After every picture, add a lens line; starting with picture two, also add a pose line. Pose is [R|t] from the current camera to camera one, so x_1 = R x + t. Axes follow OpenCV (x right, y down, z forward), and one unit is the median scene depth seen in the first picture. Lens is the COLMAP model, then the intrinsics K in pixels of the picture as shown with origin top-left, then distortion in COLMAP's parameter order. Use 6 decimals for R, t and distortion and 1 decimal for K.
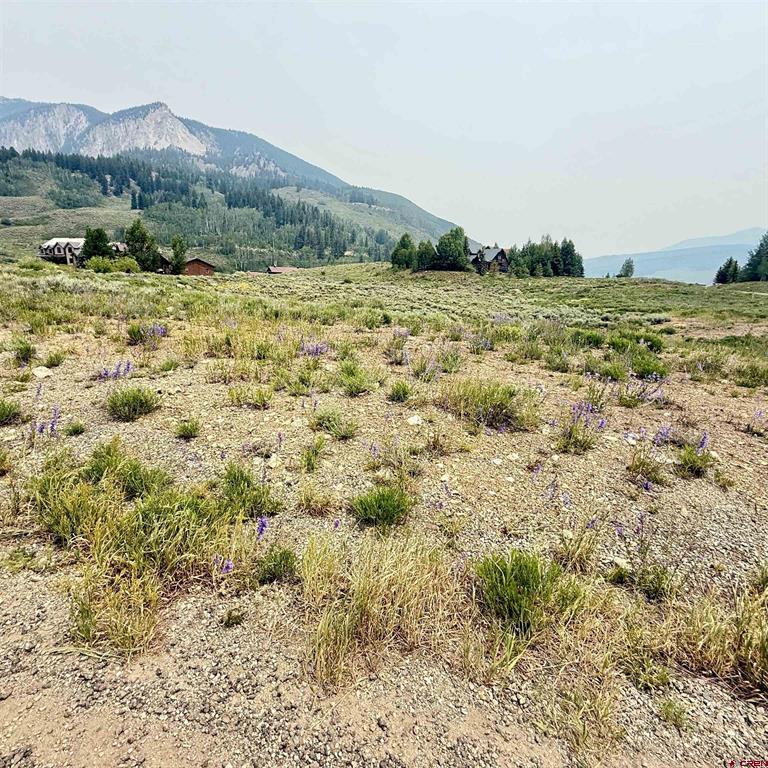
lens RADIAL K [[408.6, 0, 389.8], [0, 408.6, 386.4], [0, 0, 1]] dist [0.001246, -0.003145]
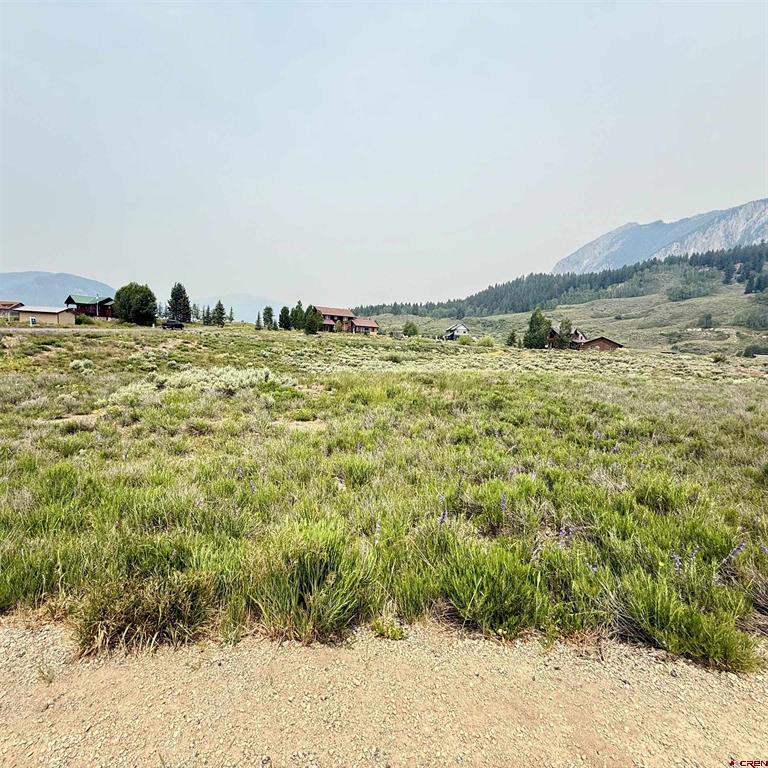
lens RADIAL K [[408.6, 0, 383.3], [0, 408.6, 385.6], [0, 0, 1]] dist [0.001246, -0.003145]
pose [[0.218555, 0.086521, -0.971981, 0.099407], [-0.288444, 0.957280, 0.020354, -0.010636], [0.932220, 0.275913, 0.234175, 0.056236]]
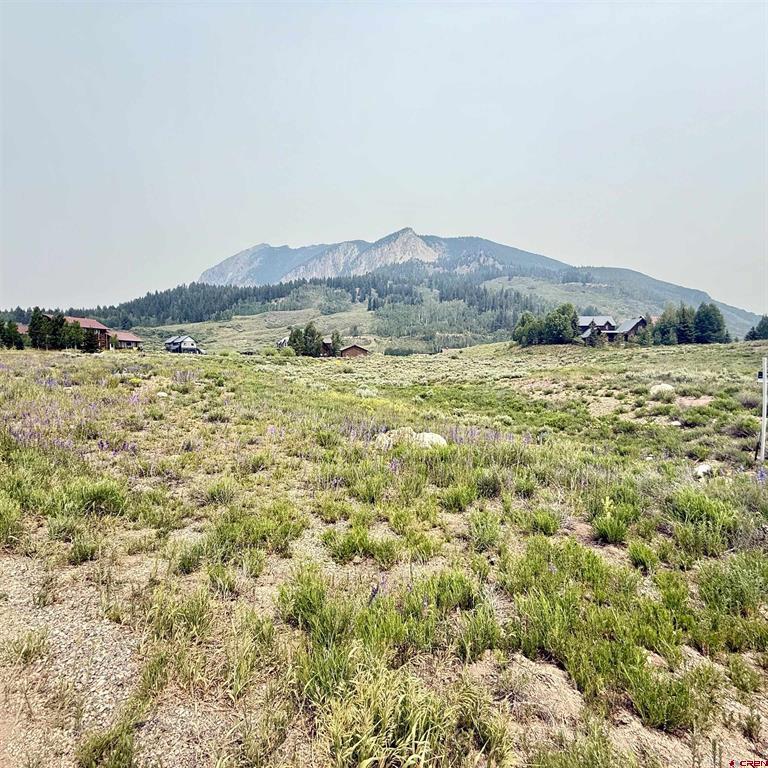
lens RADIAL K [[408.6, 0, 384.7], [0, 408.6, 384.5], [0, 0, 1]] dist [0.001246, -0.003145]
pose [[0.858429, -0.000562, -0.512932, 0.066793], [-0.100850, 0.980296, -0.169853, 0.007210], [0.502921, 0.197536, 0.841457, -0.012555]]
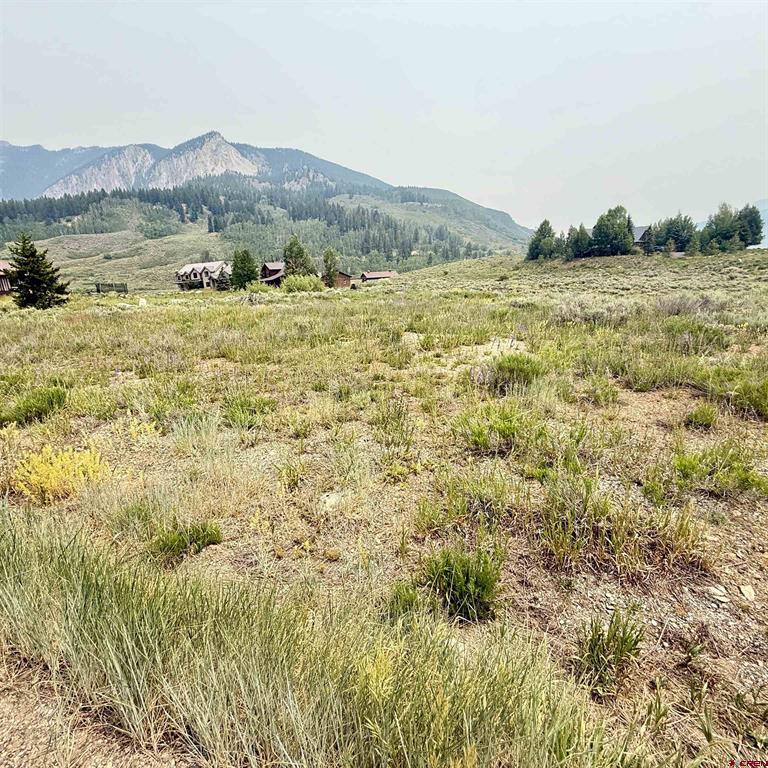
lens RADIAL K [[408.6, 0, 385.0], [0, 408.6, 381.6], [0, 0, 1]] dist [0.001246, -0.003145]
pose [[0.989303, -0.062927, -0.131608, -0.055561], [0.061766, 0.998007, -0.012891, -0.005616], [0.132156, 0.004624, 0.991218, 0.009542]]
